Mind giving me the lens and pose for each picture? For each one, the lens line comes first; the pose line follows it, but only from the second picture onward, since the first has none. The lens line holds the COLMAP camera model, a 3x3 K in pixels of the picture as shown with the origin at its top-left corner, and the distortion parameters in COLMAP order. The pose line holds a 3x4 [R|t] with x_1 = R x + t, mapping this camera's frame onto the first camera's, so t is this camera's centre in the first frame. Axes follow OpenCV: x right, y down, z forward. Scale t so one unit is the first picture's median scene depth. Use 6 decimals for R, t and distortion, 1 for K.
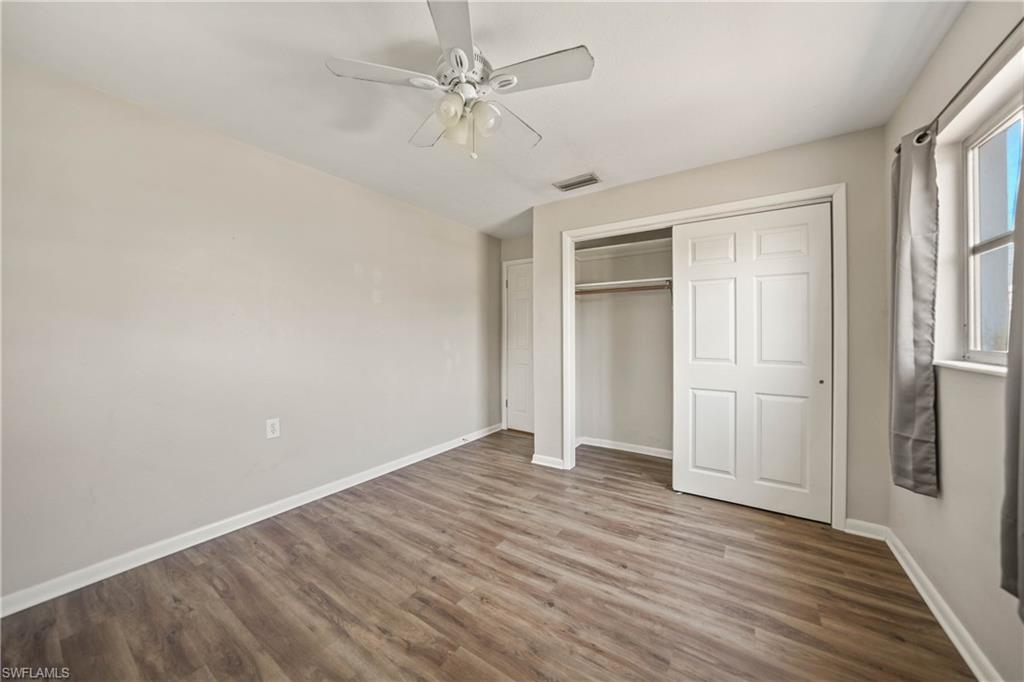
lens RADIAL K [[355.7, 0, 511.7], [0, 355.7, 338.2], [0, 0, 1]] dist [-0.024157, 0.005419]
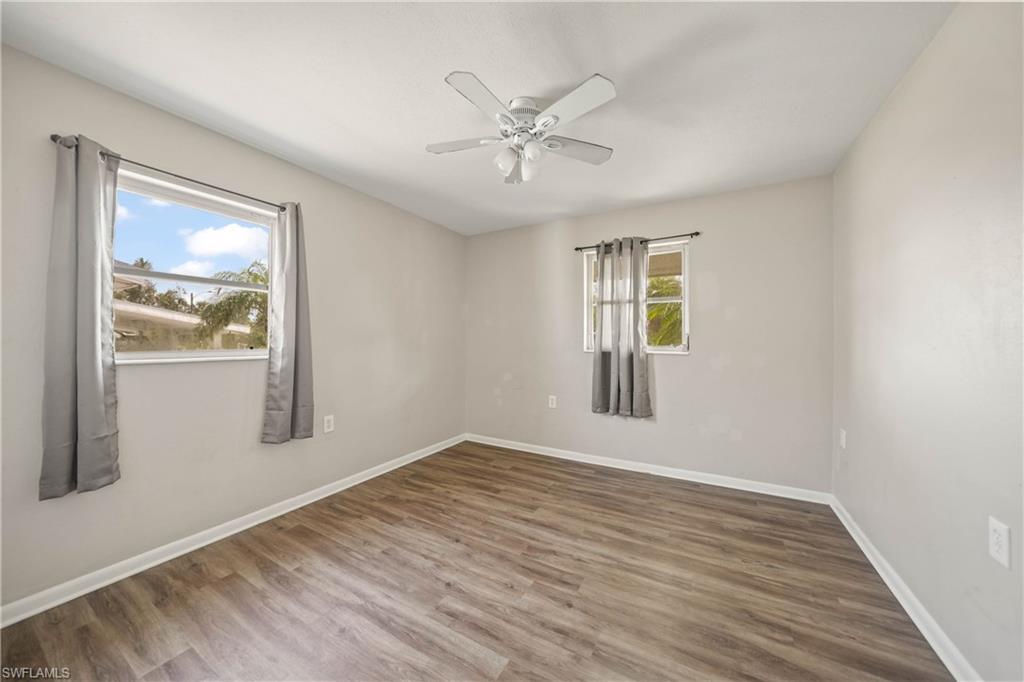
lens RADIAL K [[355.7, 0, 504.7], [0, 355.7, 337.2], [0, 0, 1]] dist [-0.024157, 0.005419]
pose [[-0.998185, -0.002415, -0.060168, 0.003772], [-0.002371, 0.999997, -0.000794, -0.014323], [0.060170, -0.000650, -0.998188, 2.072164]]
